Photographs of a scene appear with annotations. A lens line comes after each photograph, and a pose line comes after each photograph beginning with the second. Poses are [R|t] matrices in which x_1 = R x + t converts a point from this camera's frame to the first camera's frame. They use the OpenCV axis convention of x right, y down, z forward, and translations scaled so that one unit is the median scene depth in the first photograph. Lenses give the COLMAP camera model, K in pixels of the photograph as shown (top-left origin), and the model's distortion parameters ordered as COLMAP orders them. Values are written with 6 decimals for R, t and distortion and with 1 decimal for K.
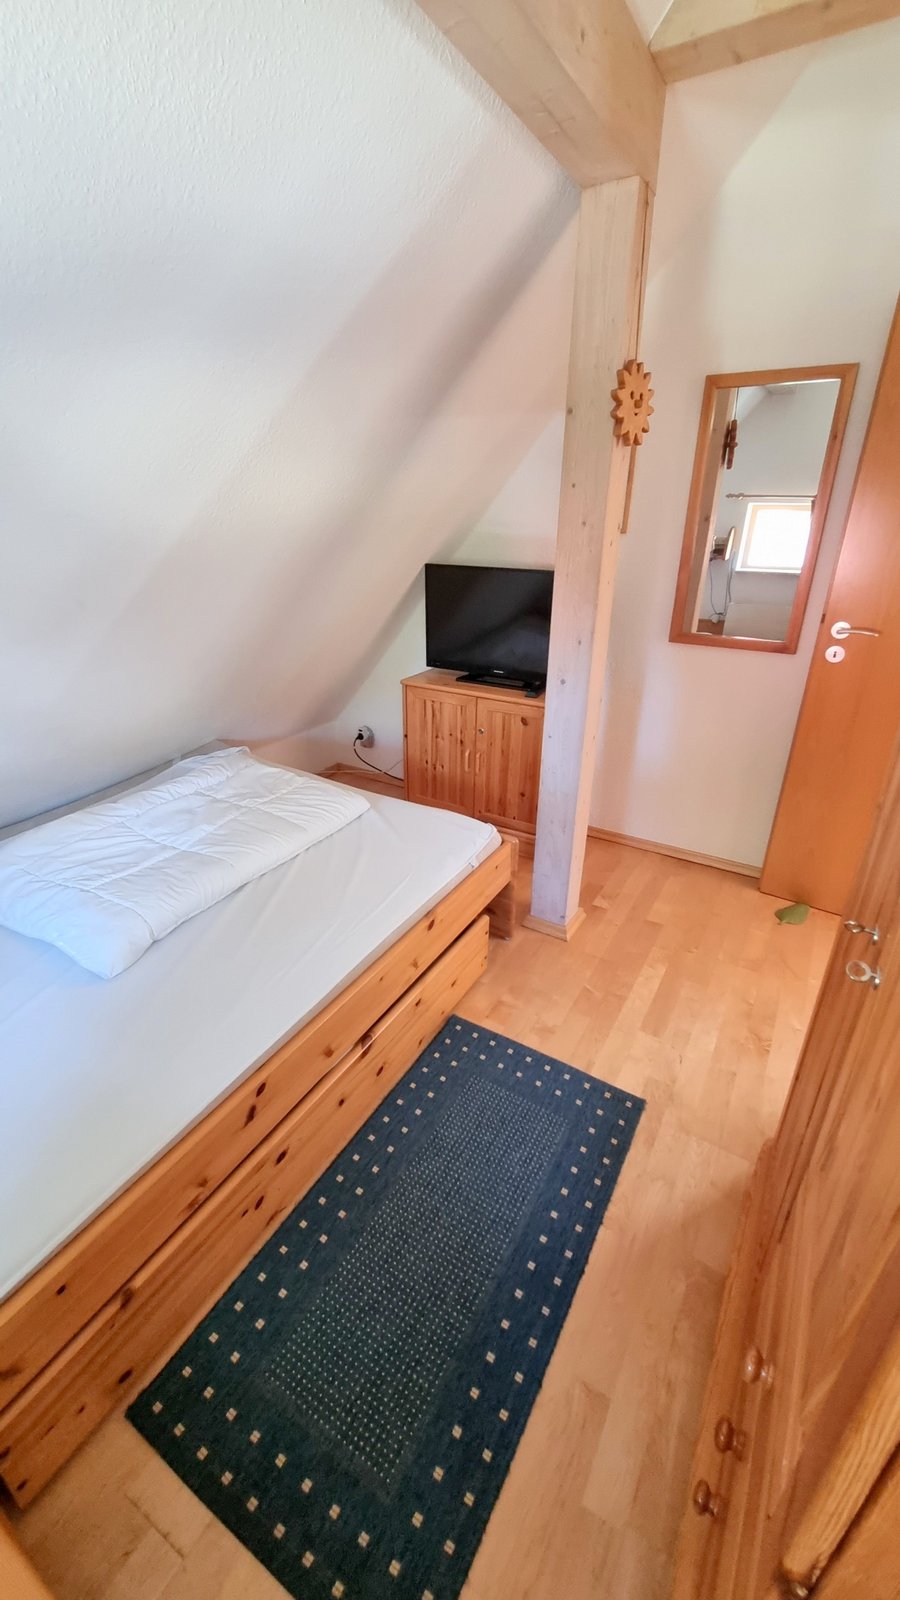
lens RADIAL K [[656.4, 0, 444.9], [0, 656.4, 794.8], [0, 0, 1]] dist [-0.002253, -0.000720]
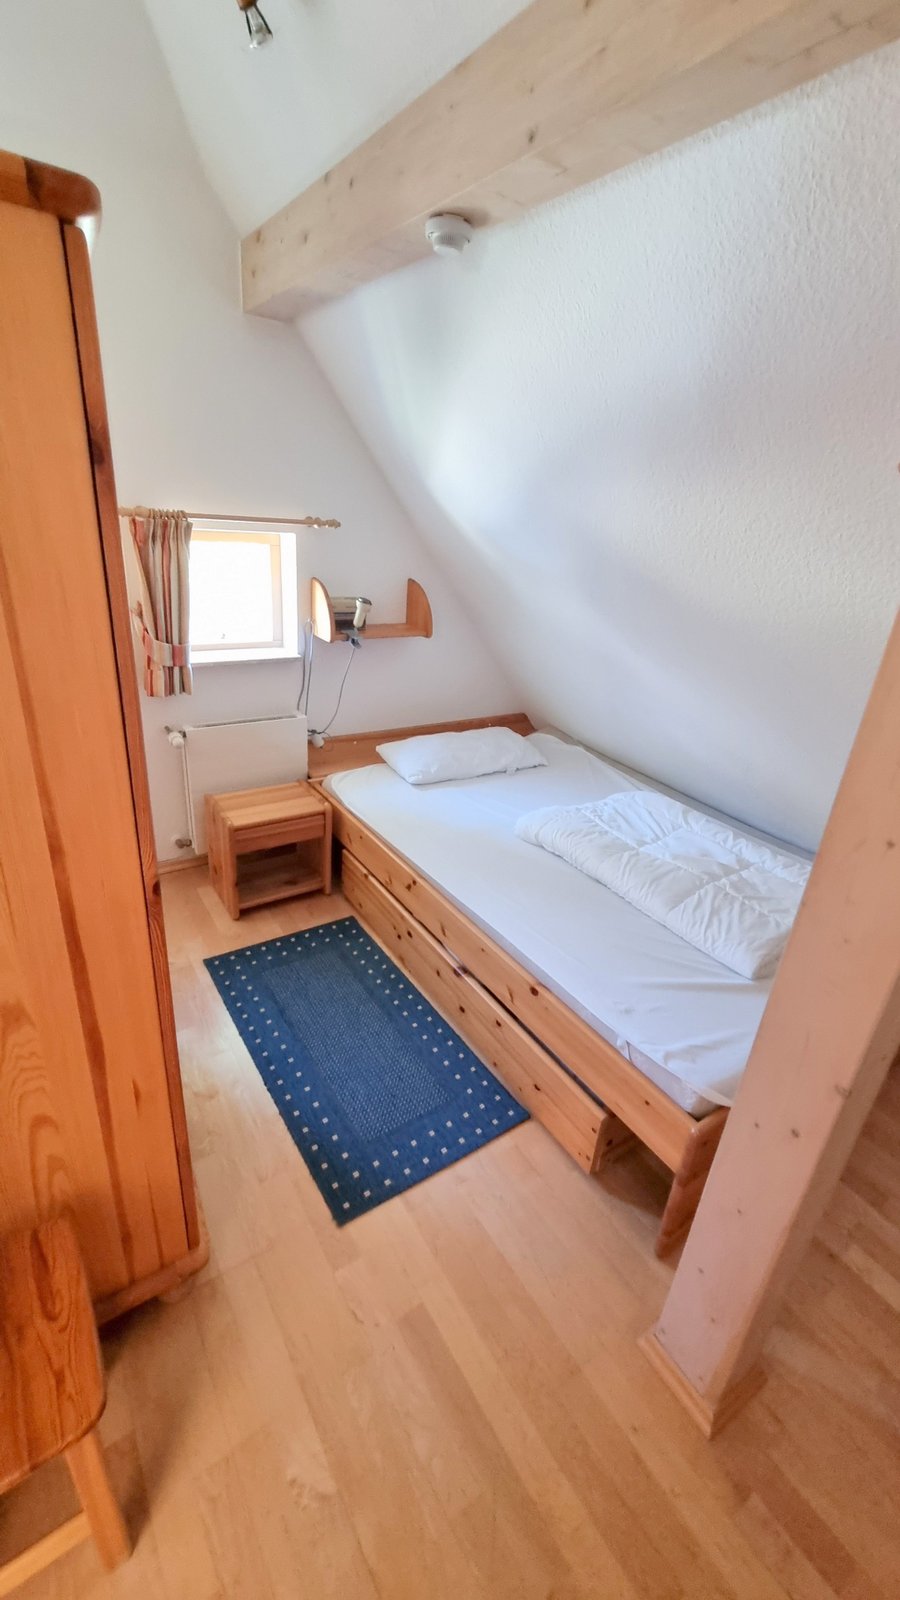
lens RADIAL K [[656.4, 0, 448.5], [0, 656.4, 800.7], [0, 0, 1]] dist [-0.002253, -0.000720]
pose [[-0.423403, 0.330341, -0.843567, 0.795755], [-0.448230, 0.732806, 0.511943, -0.475309], [0.787286, 0.594870, -0.162203, 0.906779]]
